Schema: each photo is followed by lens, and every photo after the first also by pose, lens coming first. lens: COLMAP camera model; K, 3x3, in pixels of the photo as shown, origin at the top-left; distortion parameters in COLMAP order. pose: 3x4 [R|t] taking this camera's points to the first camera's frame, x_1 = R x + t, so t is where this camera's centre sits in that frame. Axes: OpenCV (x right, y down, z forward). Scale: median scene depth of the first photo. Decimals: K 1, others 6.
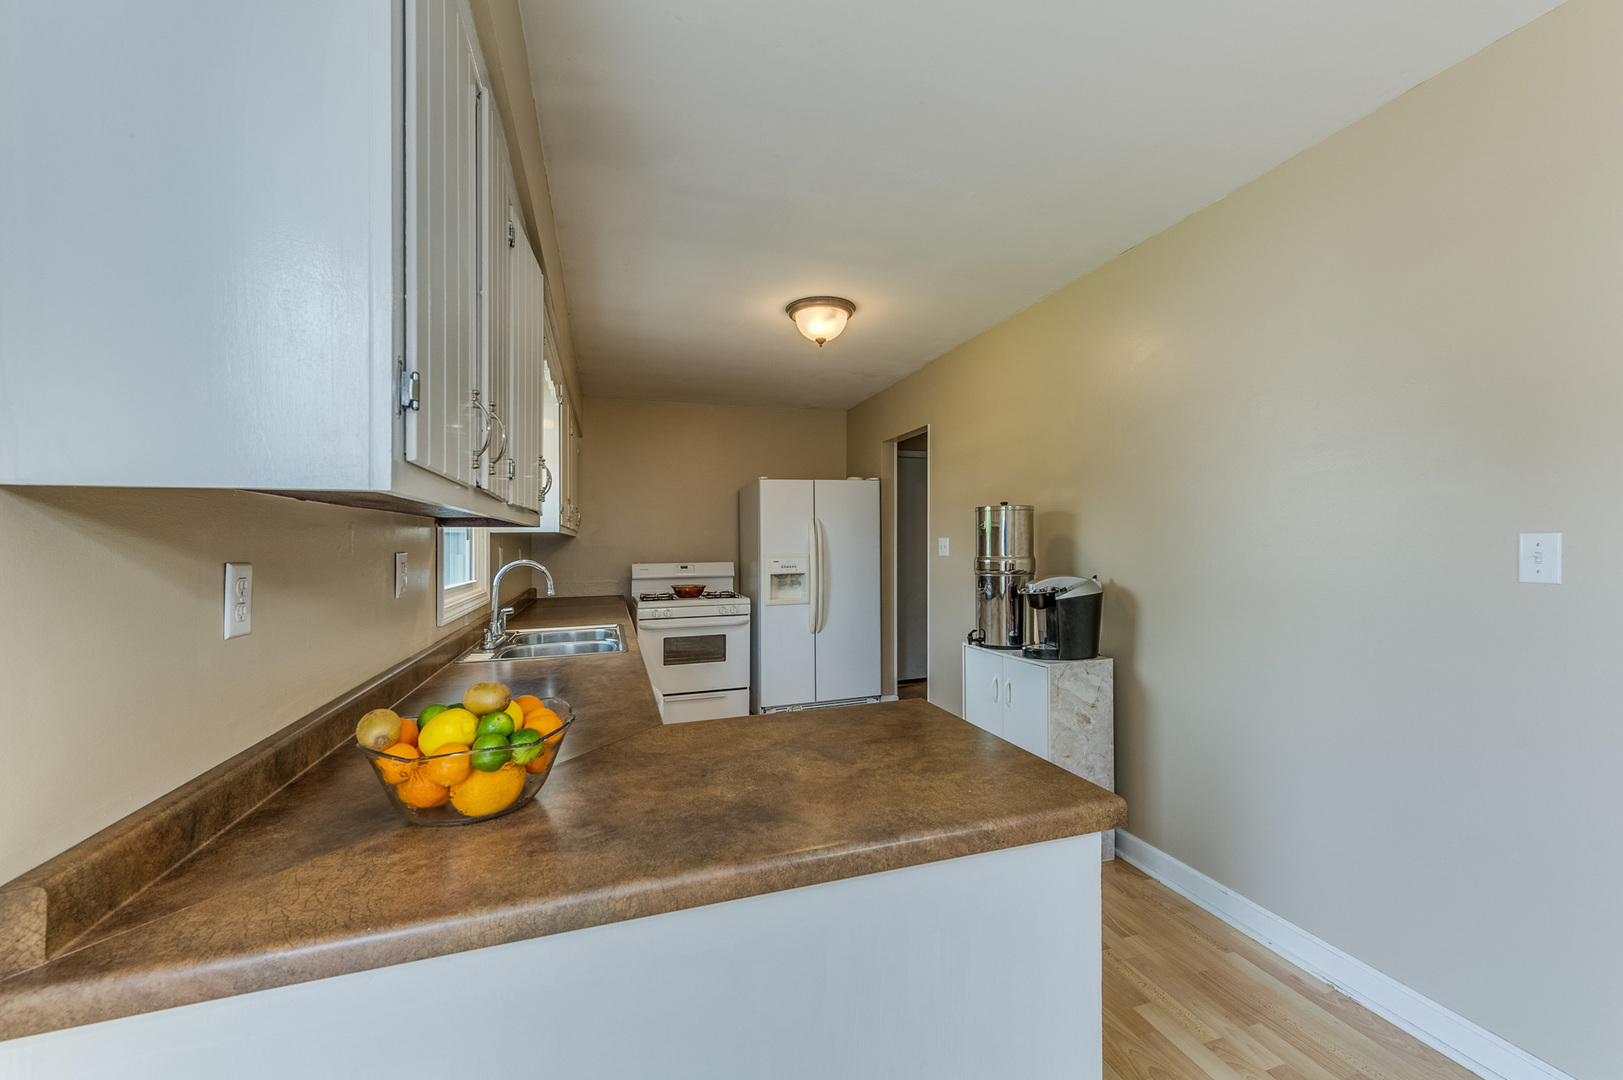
lens RADIAL K [[677.5, 0, 820.1], [0, 677.5, 544.6], [0, 0, 1]] dist [0.013906, -0.000211]
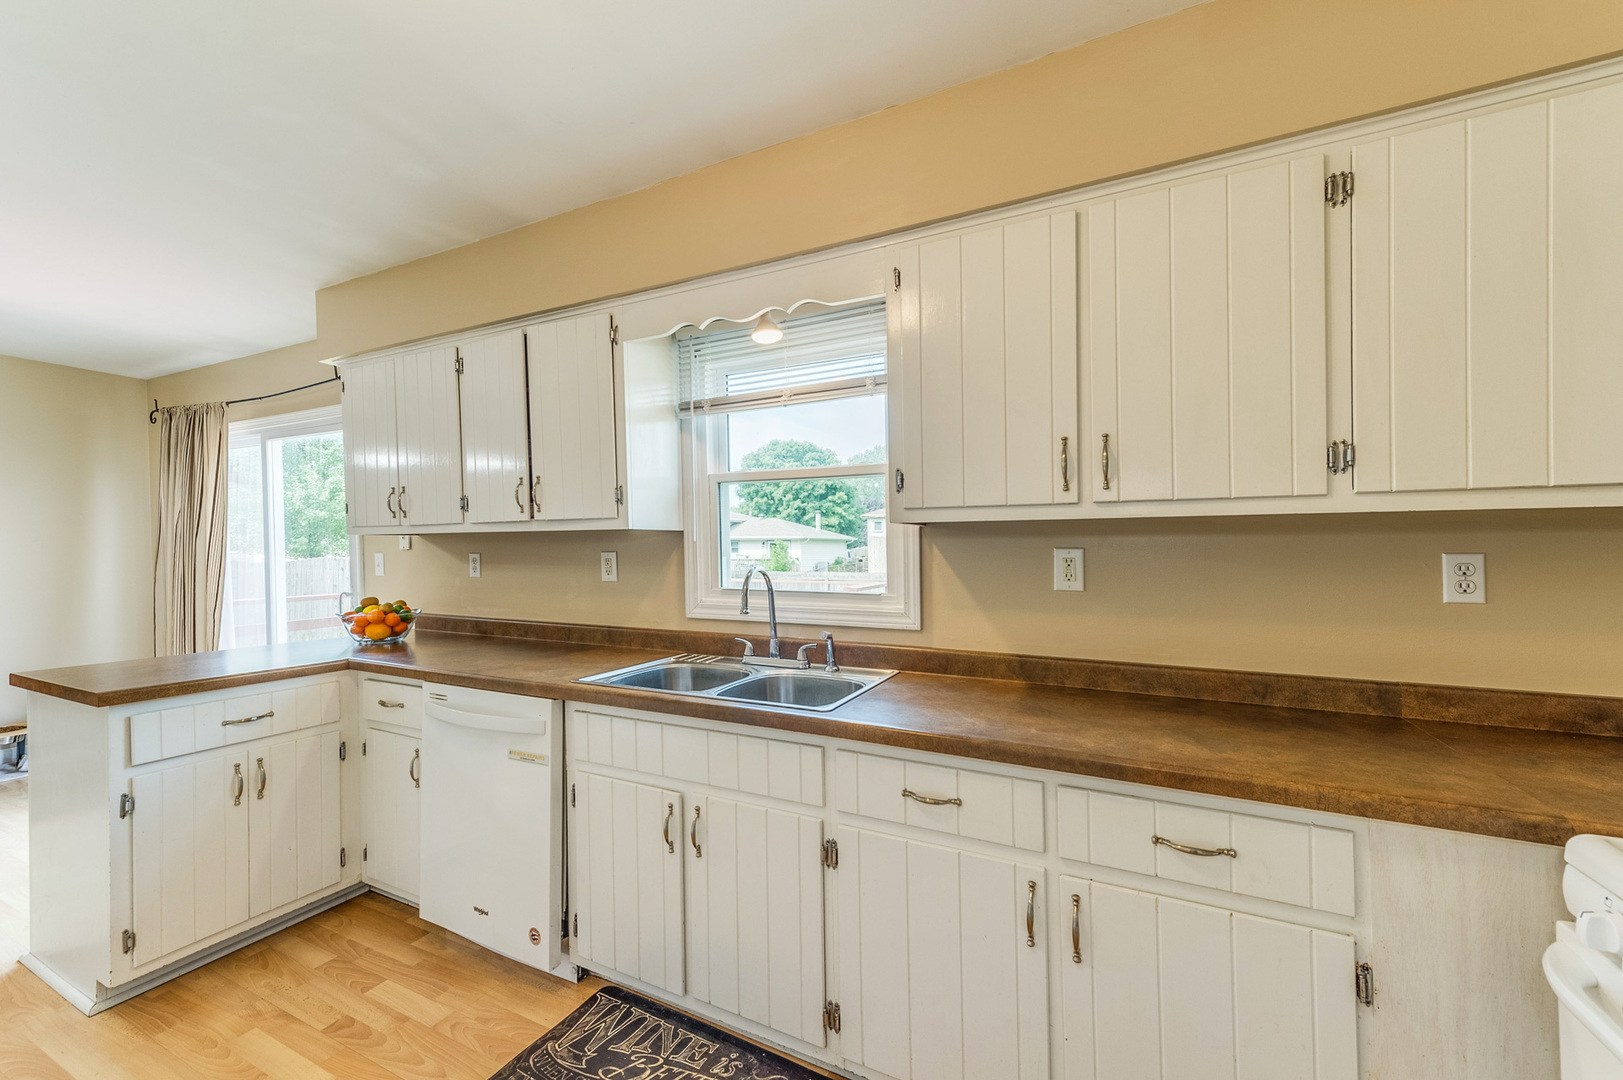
lens RADIAL K [[677.5, 0, 820.1], [0, 677.5, 544.6], [0, 0, 1]] dist [0.013906, -0.000211]
pose [[-0.701645, 0.017869, -0.712302, 0.067343], [0.015358, 0.999833, 0.009955, -0.006168], [0.712361, -0.003955, -0.701802, 1.735994]]
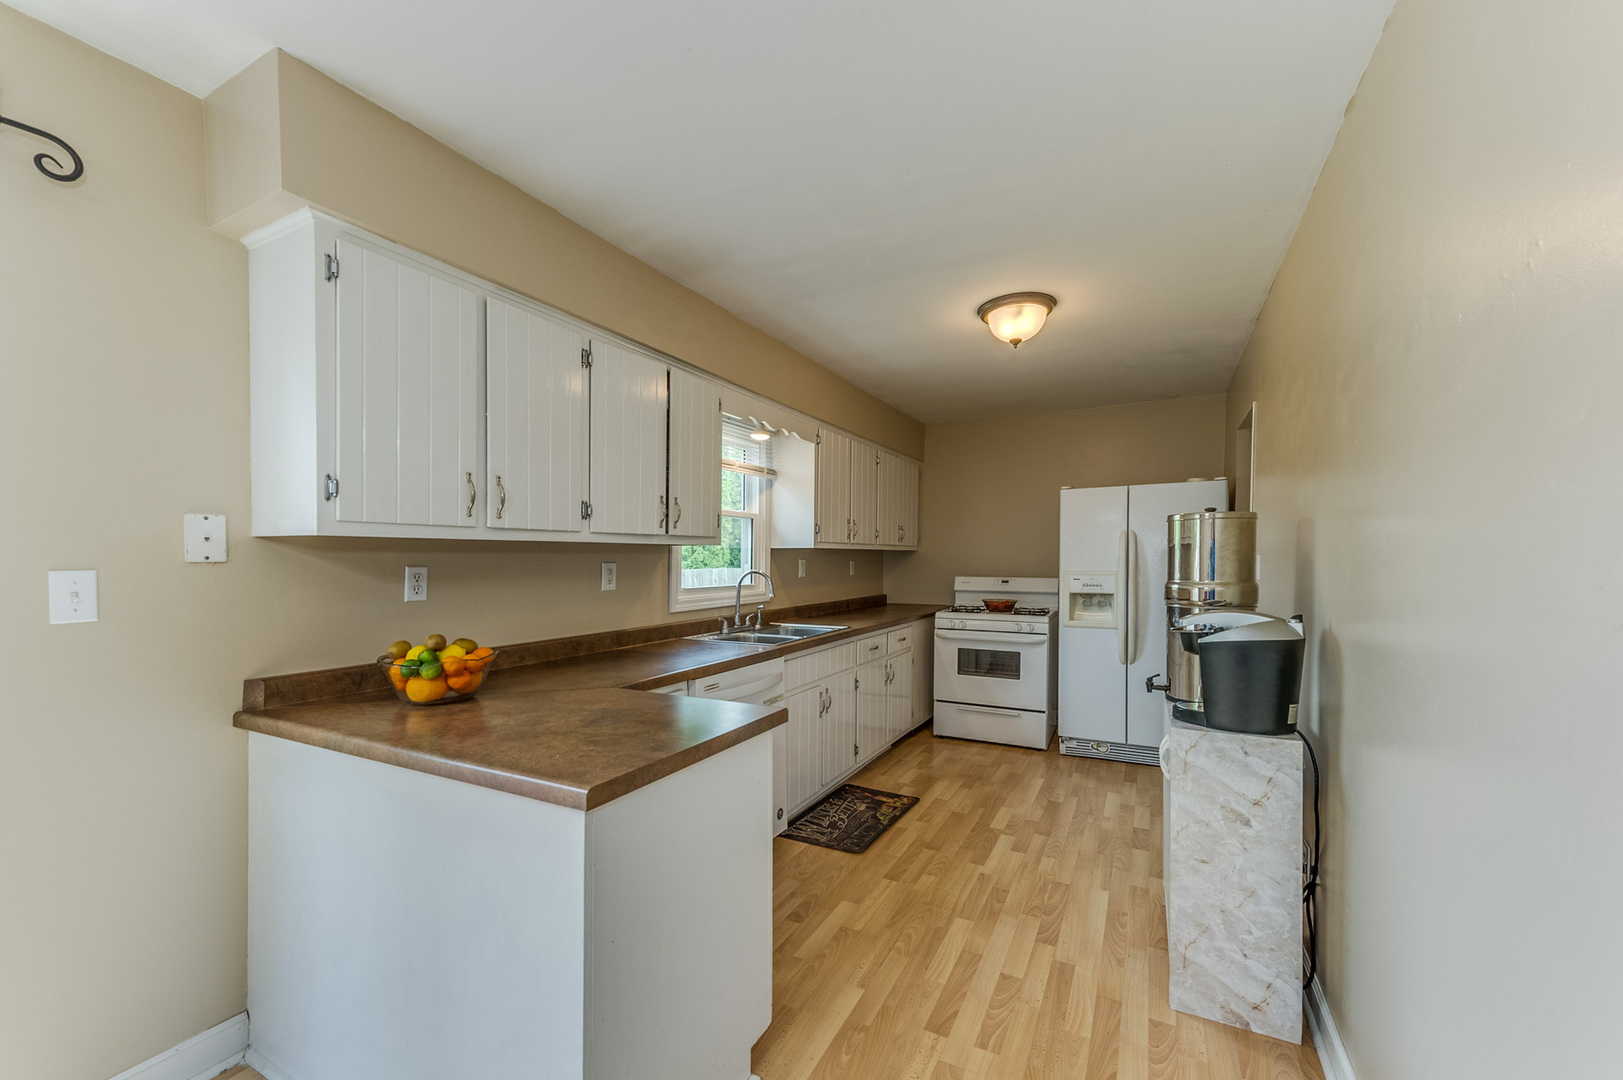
lens RADIAL K [[648.4, 0, 750.7], [0, 648.4, 562.5], [0, 0, 1]] dist [0.016319, -0.000296]
pose [[0.671321, 0.017965, -0.740949, 0.537666], [-0.010571, 0.999837, 0.014664, -0.009966], [0.741091, -0.002012, 0.671402, 0.173823]]
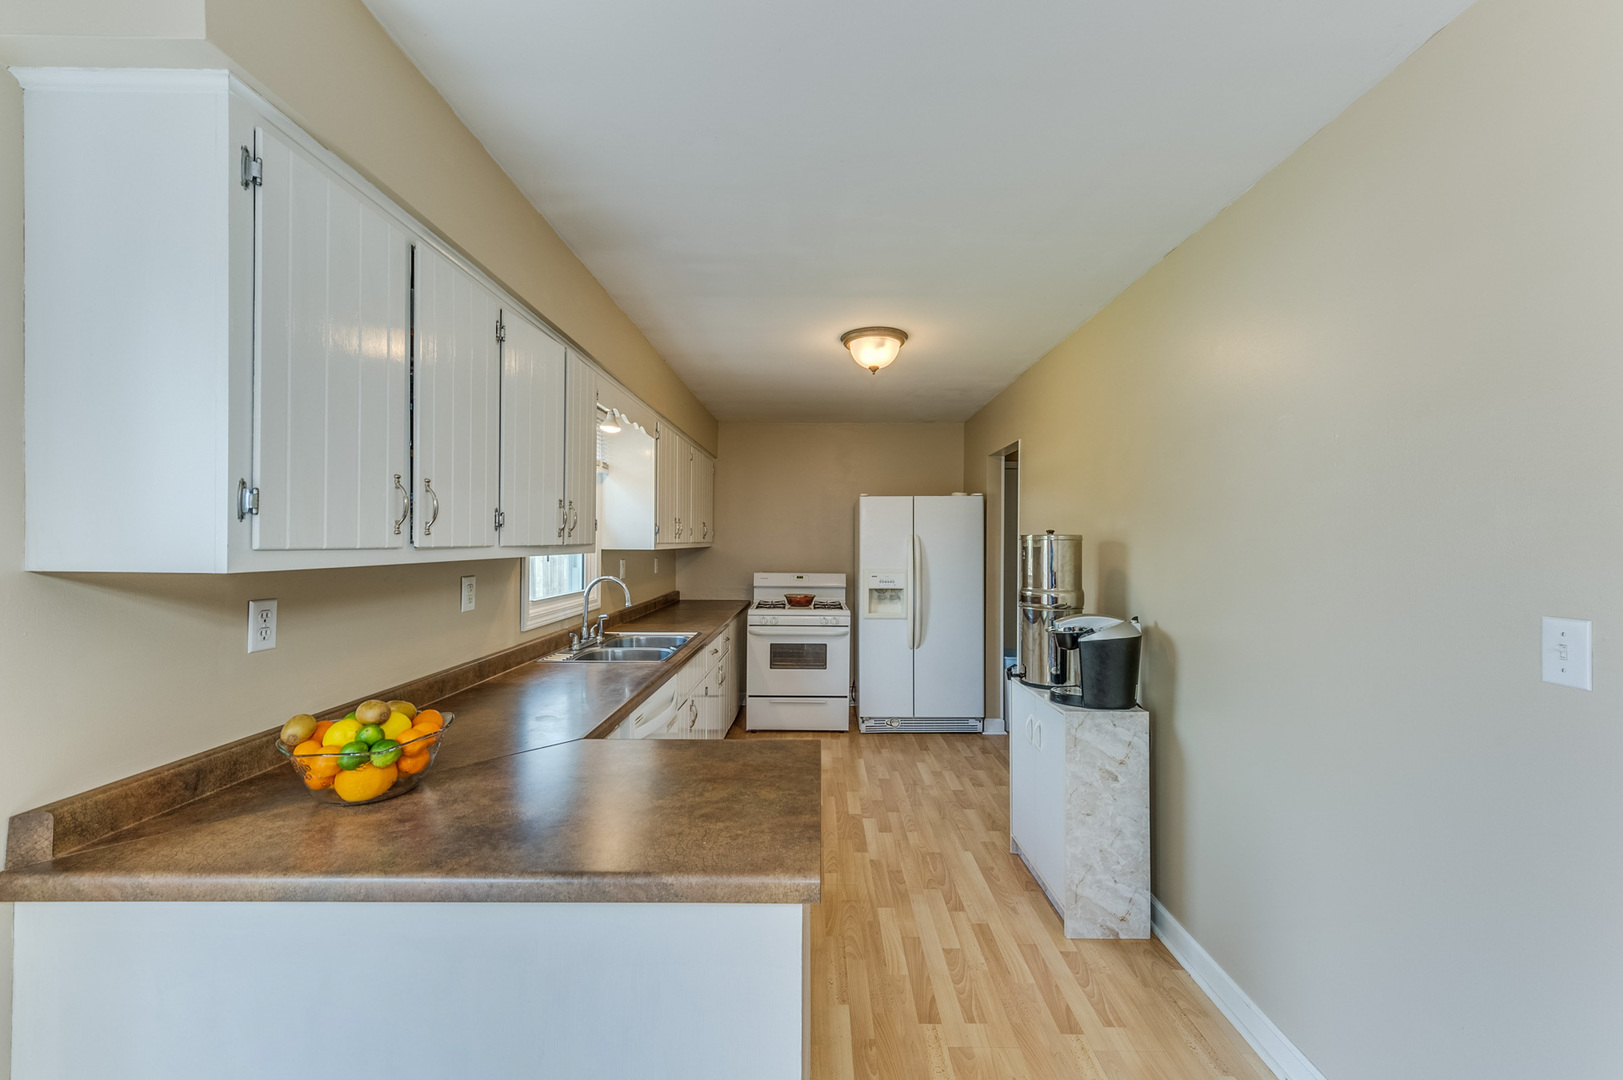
lens RADIAL K [[664.0, 0, 785.3], [0, 664.0, 540.7], [0, 0, 1]] dist [0.013036, -0.000371]
pose [[0.941499, 0.015243, -0.336672, 0.271165], [-0.016711, 0.999859, -0.001463, -0.046914], [0.336602, 0.007004, 0.941621, 0.015673]]
